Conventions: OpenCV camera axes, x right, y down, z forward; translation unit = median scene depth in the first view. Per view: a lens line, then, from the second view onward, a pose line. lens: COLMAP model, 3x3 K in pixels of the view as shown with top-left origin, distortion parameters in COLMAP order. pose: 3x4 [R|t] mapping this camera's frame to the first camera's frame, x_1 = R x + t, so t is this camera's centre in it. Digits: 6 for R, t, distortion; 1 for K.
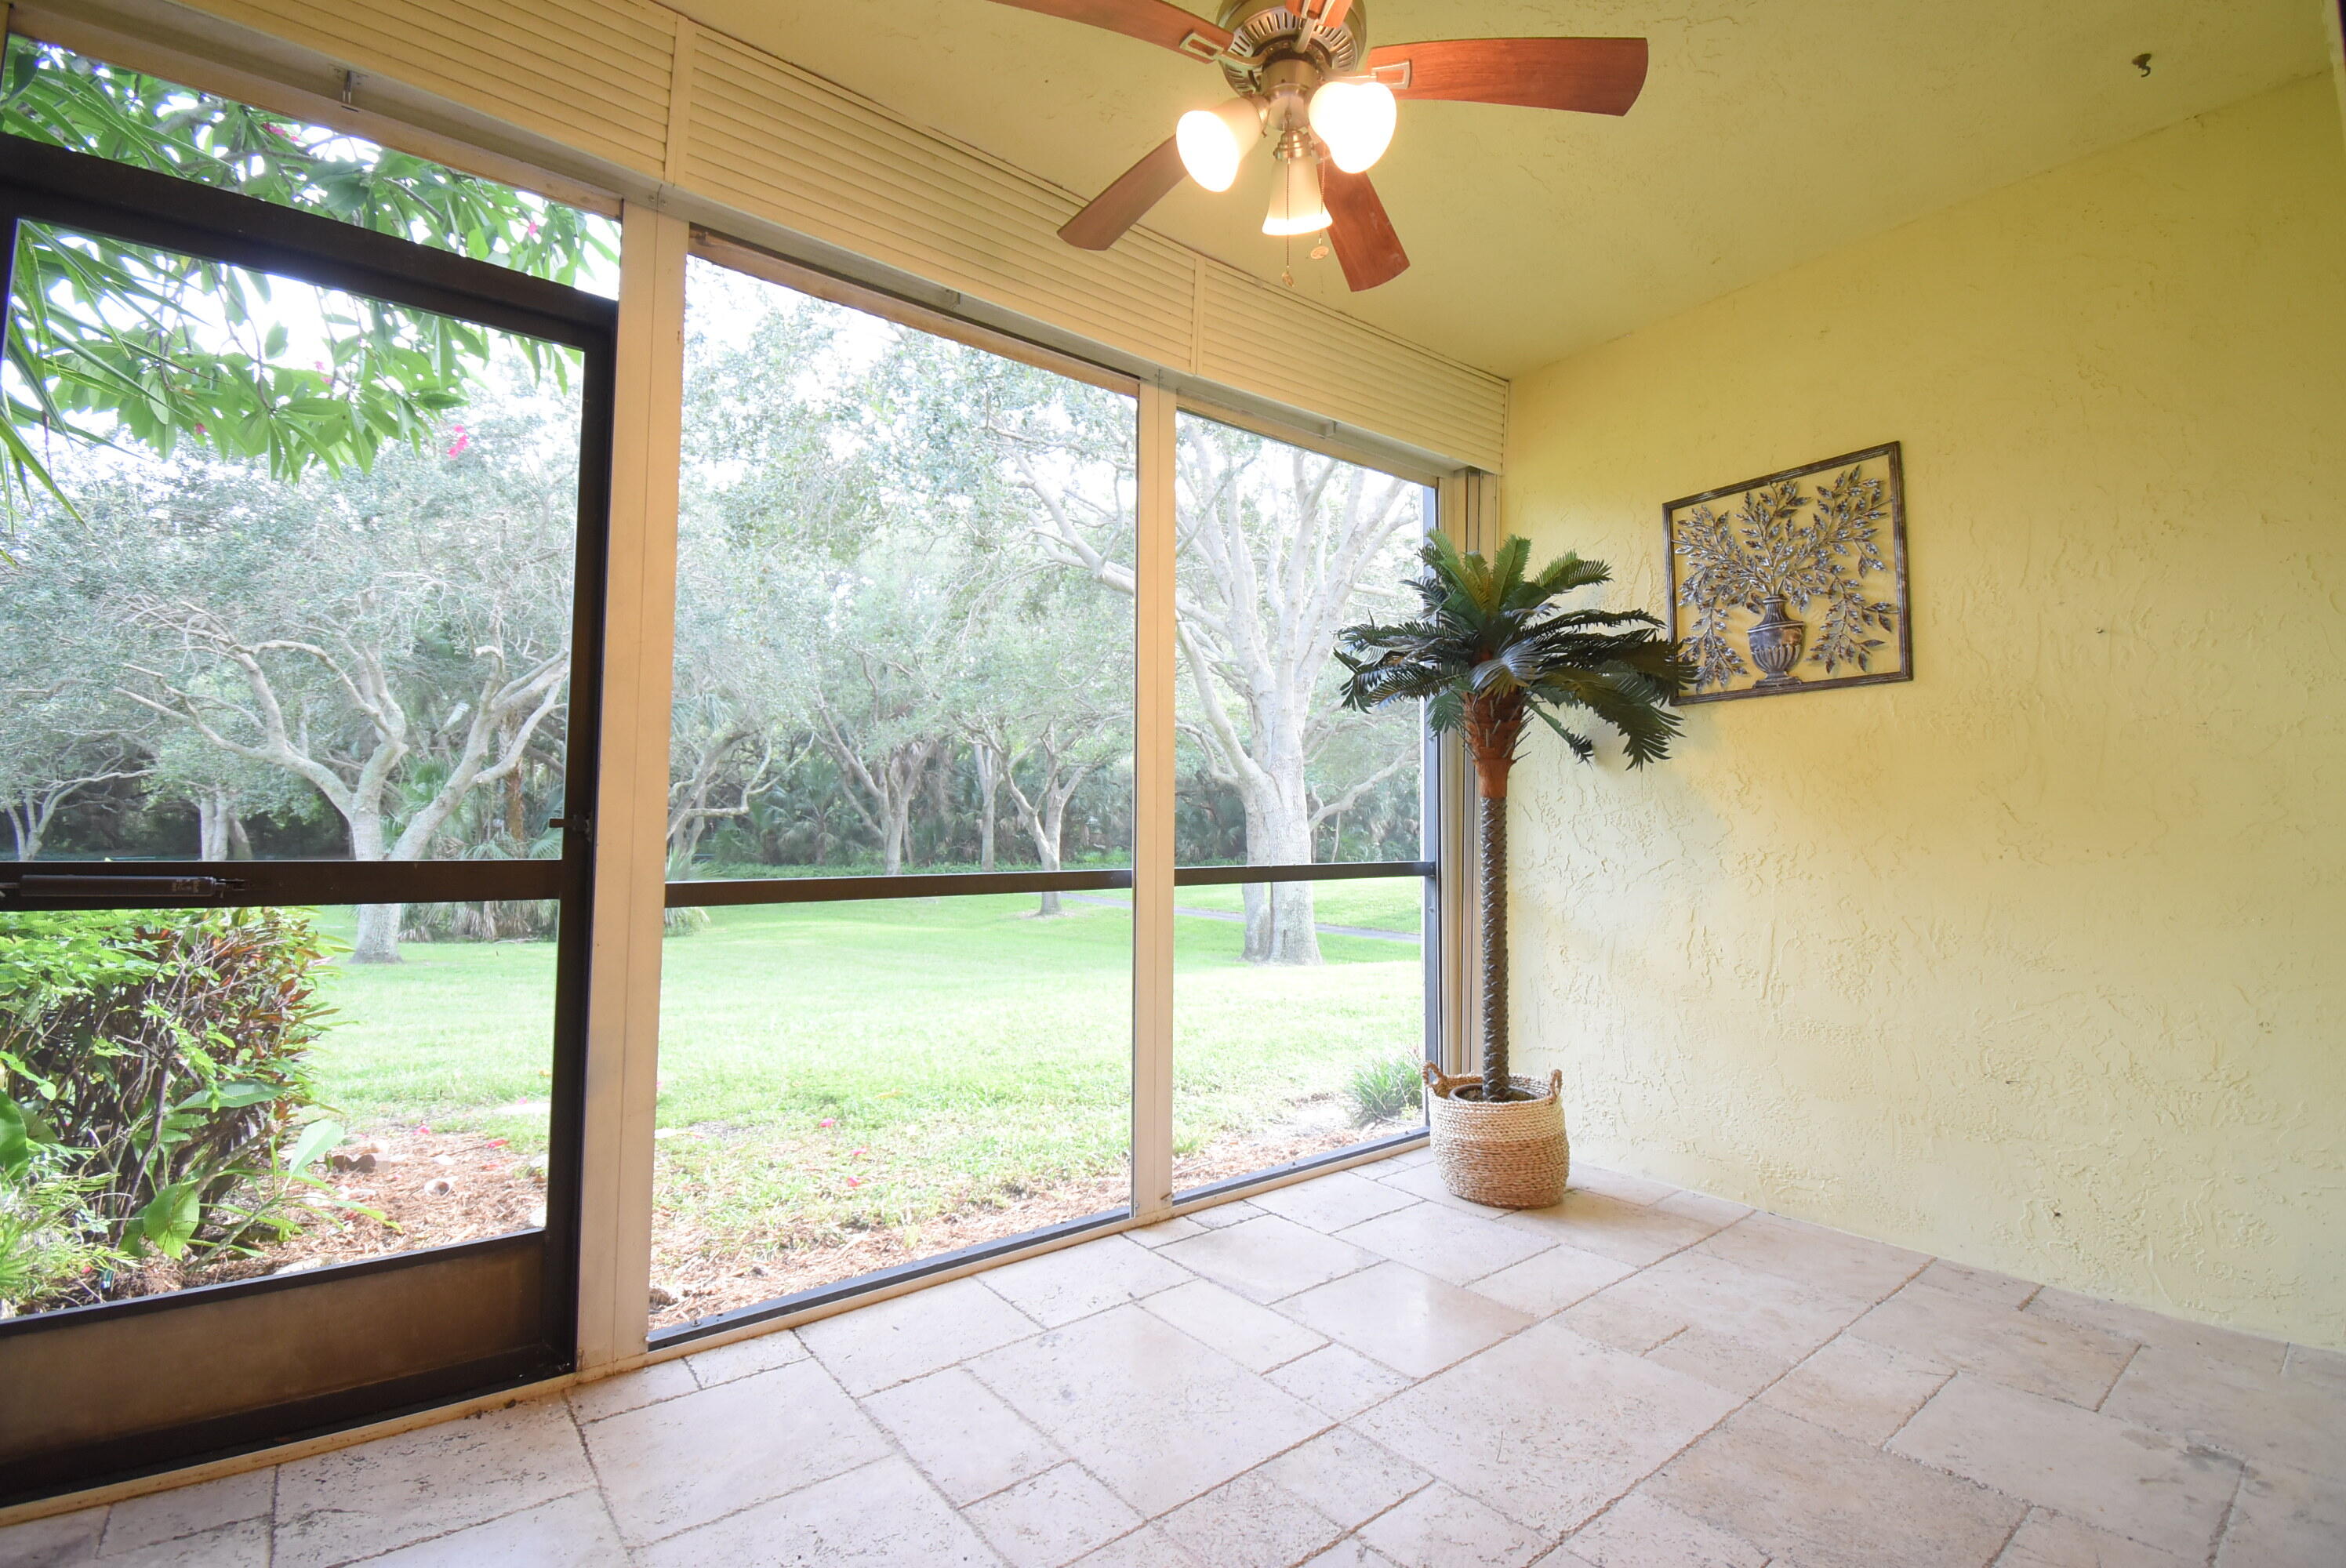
lens RADIAL K [[1039.4, 0, 1187.3], [0, 1039.4, 773.6], [0, 0, 1]] dist [-0.005965, -0.011597]
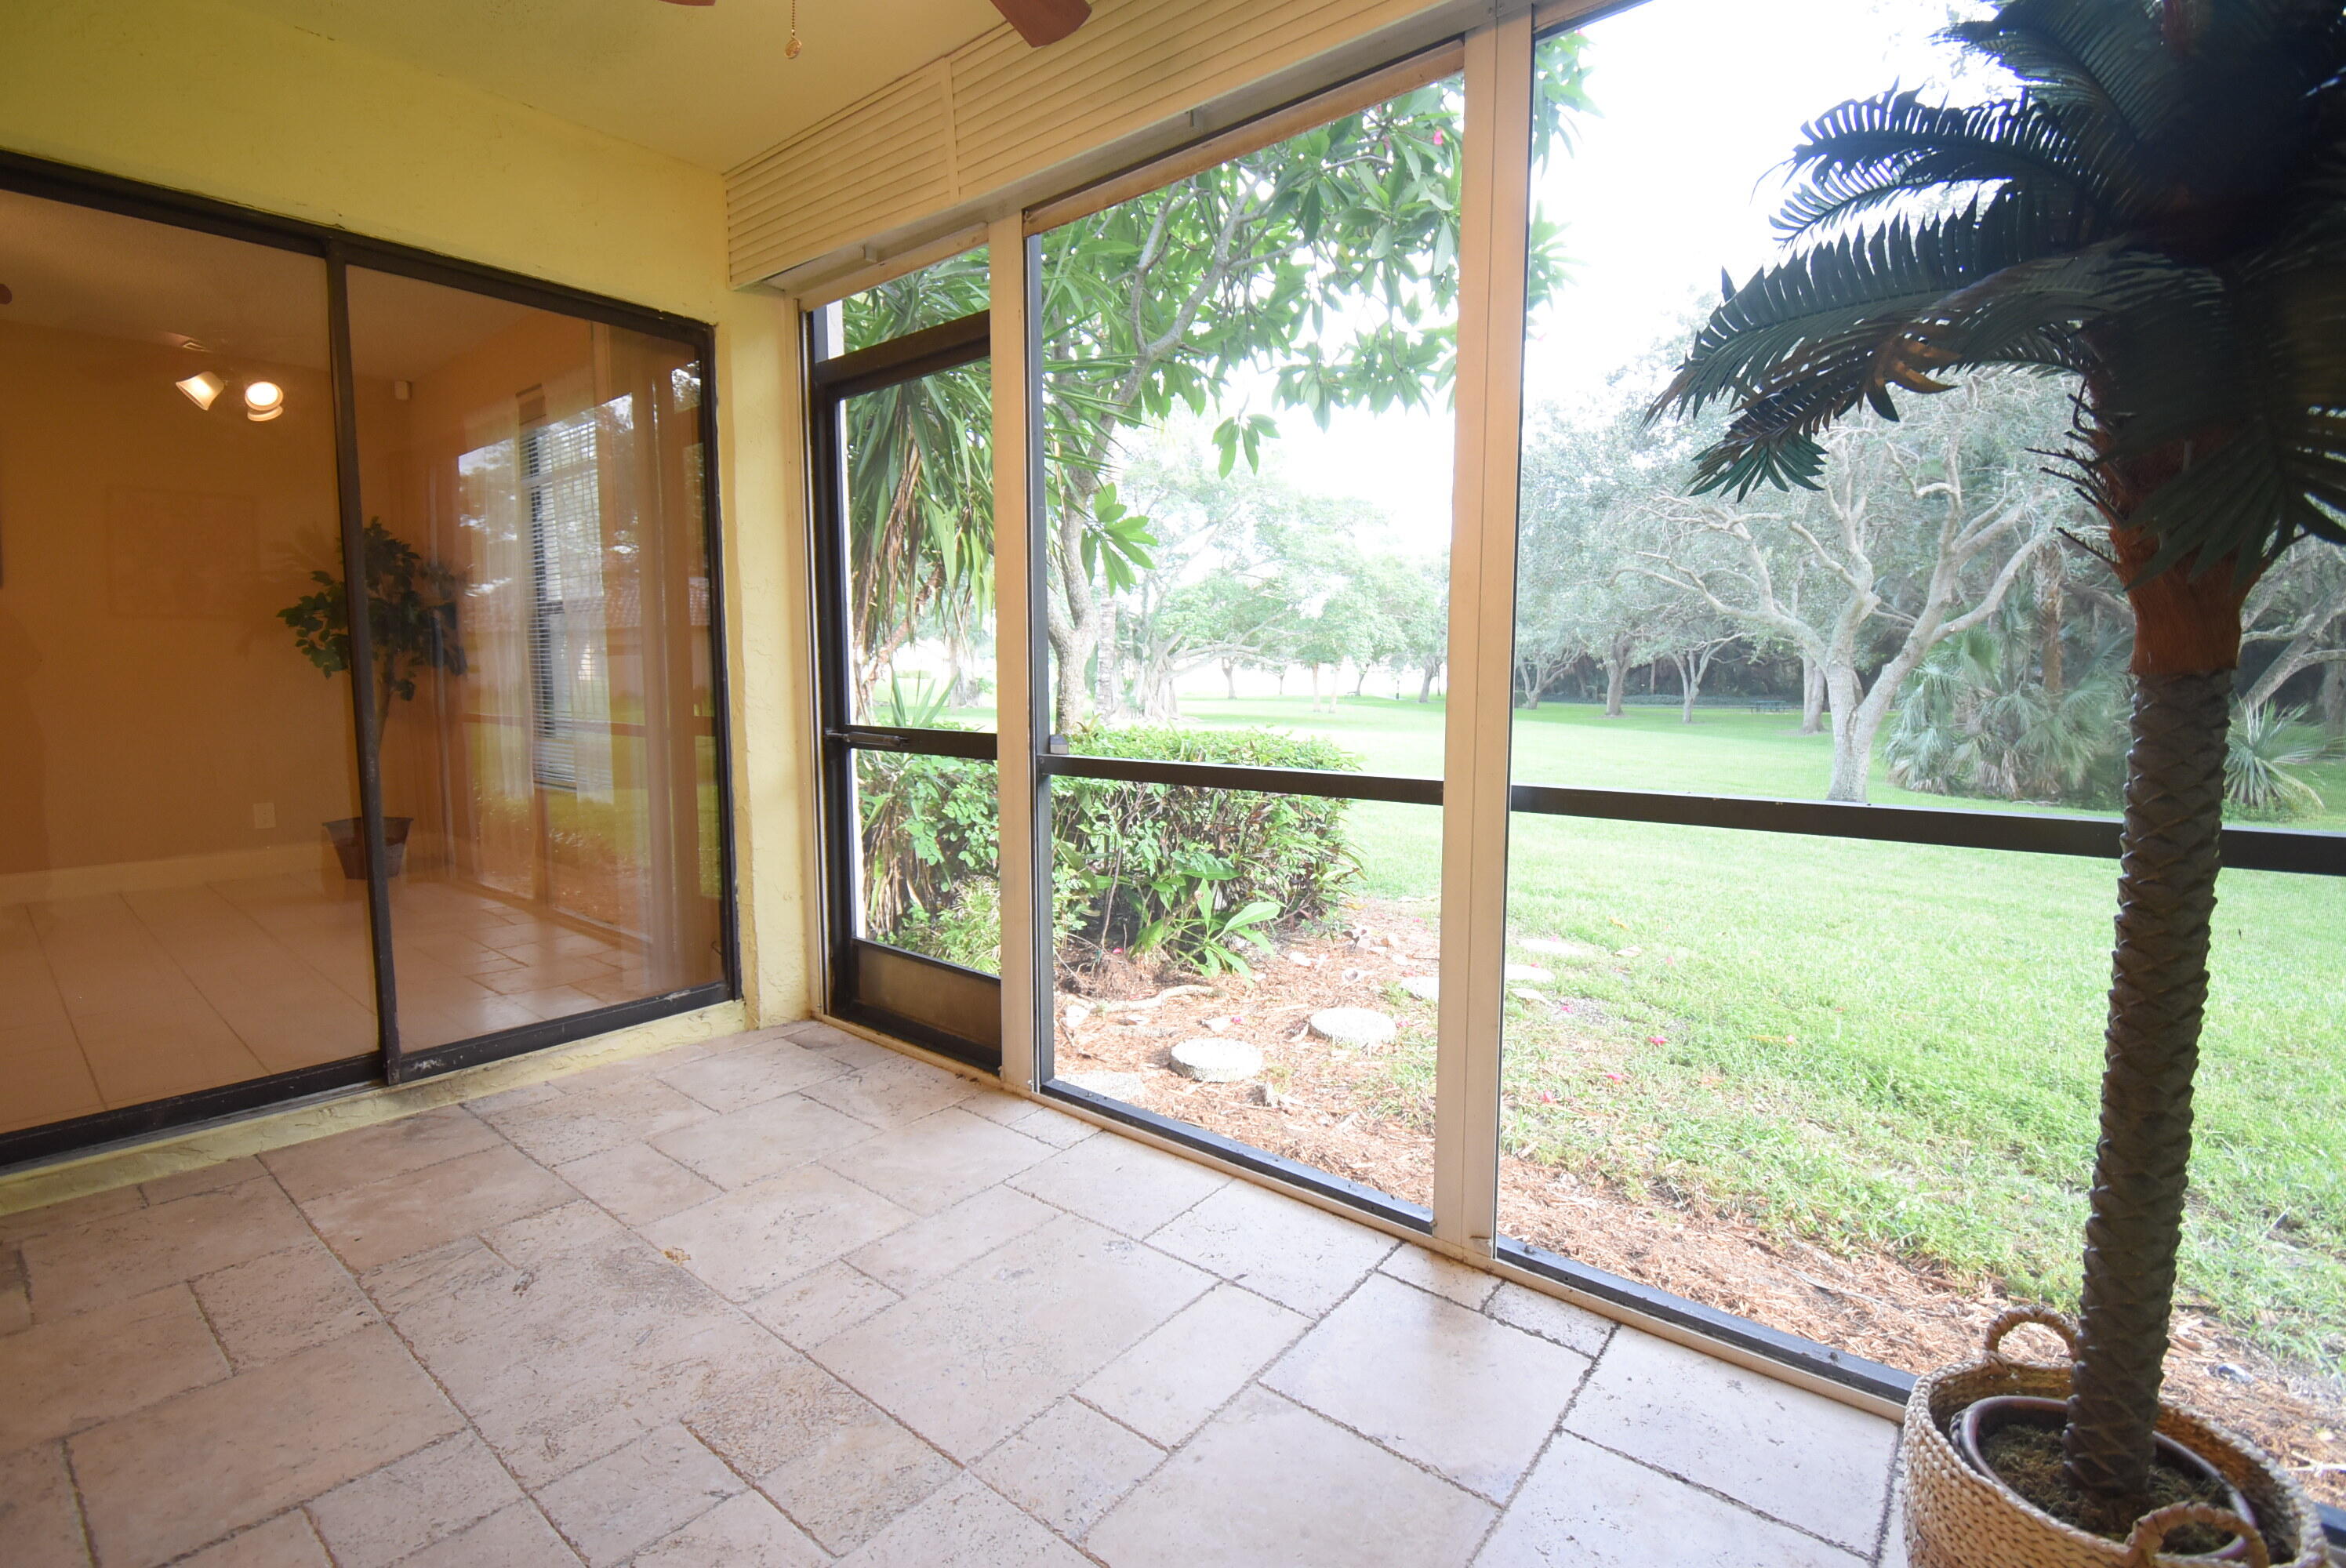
lens RADIAL K [[1039.4, 0, 1168.9], [0, 1039.4, 778.6], [0, 0, 1]] dist [-0.005965, -0.011597]
pose [[0.205597, 0.091222, -0.974376, 0.105646], [0.059542, 0.992636, 0.105495, 0.000842], [0.976824, -0.079706, 0.198652, 0.117935]]
